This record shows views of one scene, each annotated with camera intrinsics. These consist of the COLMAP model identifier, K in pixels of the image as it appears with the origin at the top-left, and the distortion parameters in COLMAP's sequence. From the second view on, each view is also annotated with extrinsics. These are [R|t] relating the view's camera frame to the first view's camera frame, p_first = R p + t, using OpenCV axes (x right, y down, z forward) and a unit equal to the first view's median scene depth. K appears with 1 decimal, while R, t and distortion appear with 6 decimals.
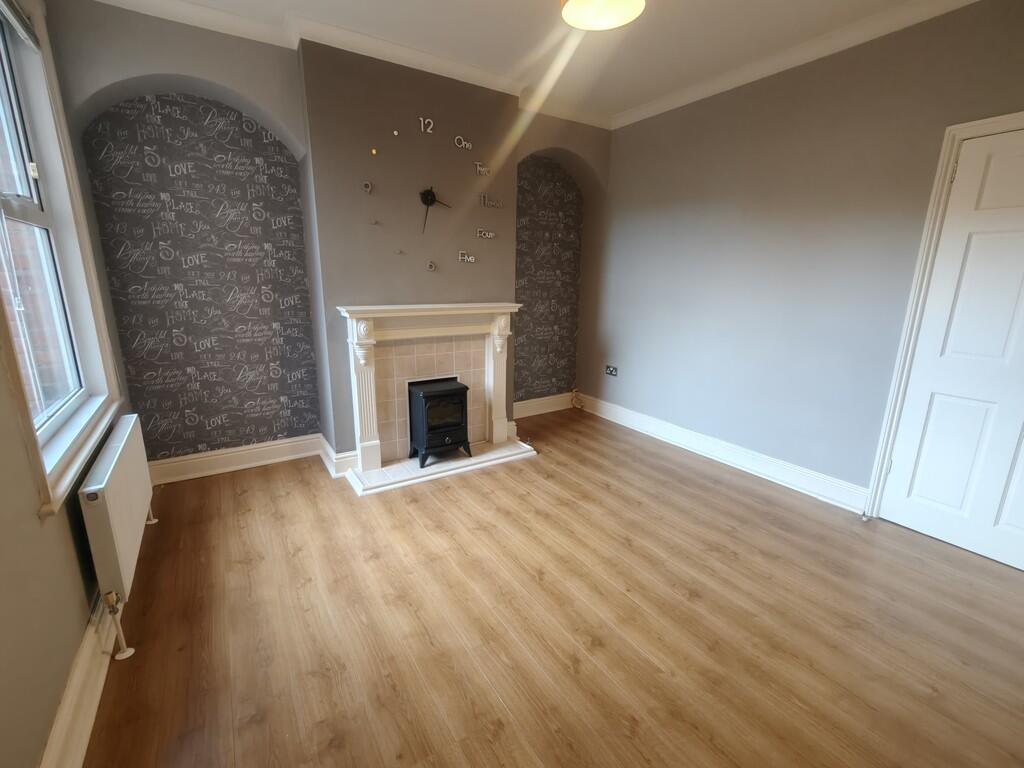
lens RADIAL K [[460.5, 0, 511.8], [0, 460.5, 388.2], [0, 0, 1]] dist [-0.001870, 0.000920]
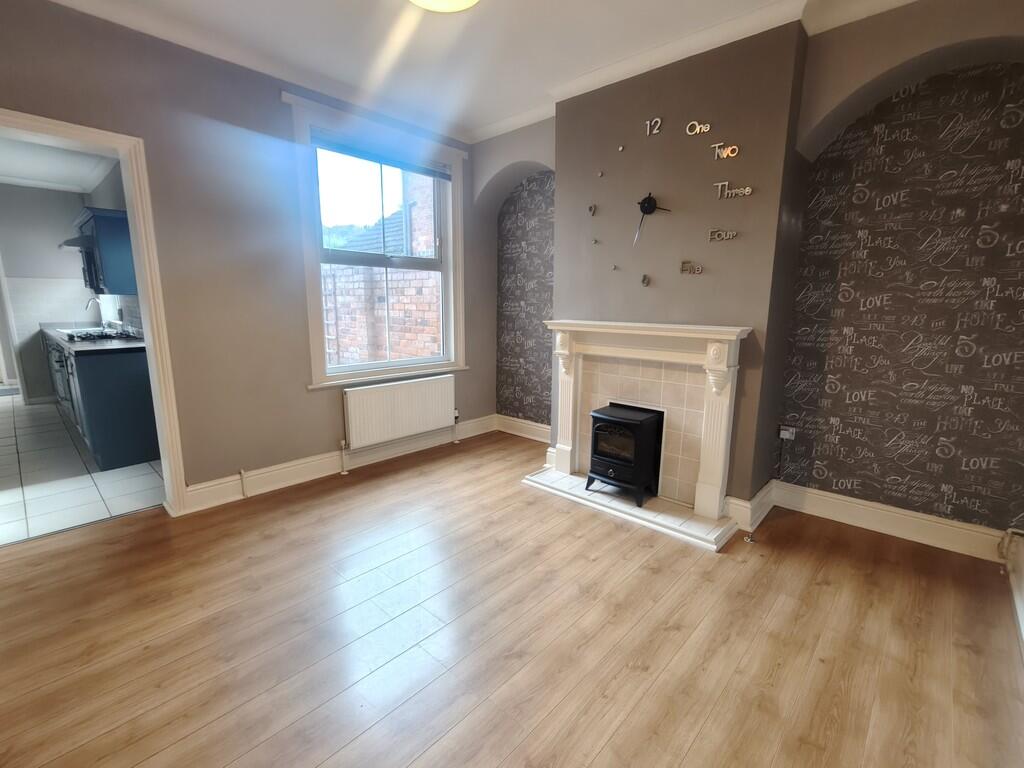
lens RADIAL K [[460.5, 0, 517.0], [0, 460.5, 387.3], [0, 0, 1]] dist [-0.001870, 0.000920]
pose [[0.253111, 0.166628, -0.952980, 0.672602], [-0.235507, 0.966035, 0.106360, -0.104621], [0.938334, 0.197512, 0.283756, 0.572346]]
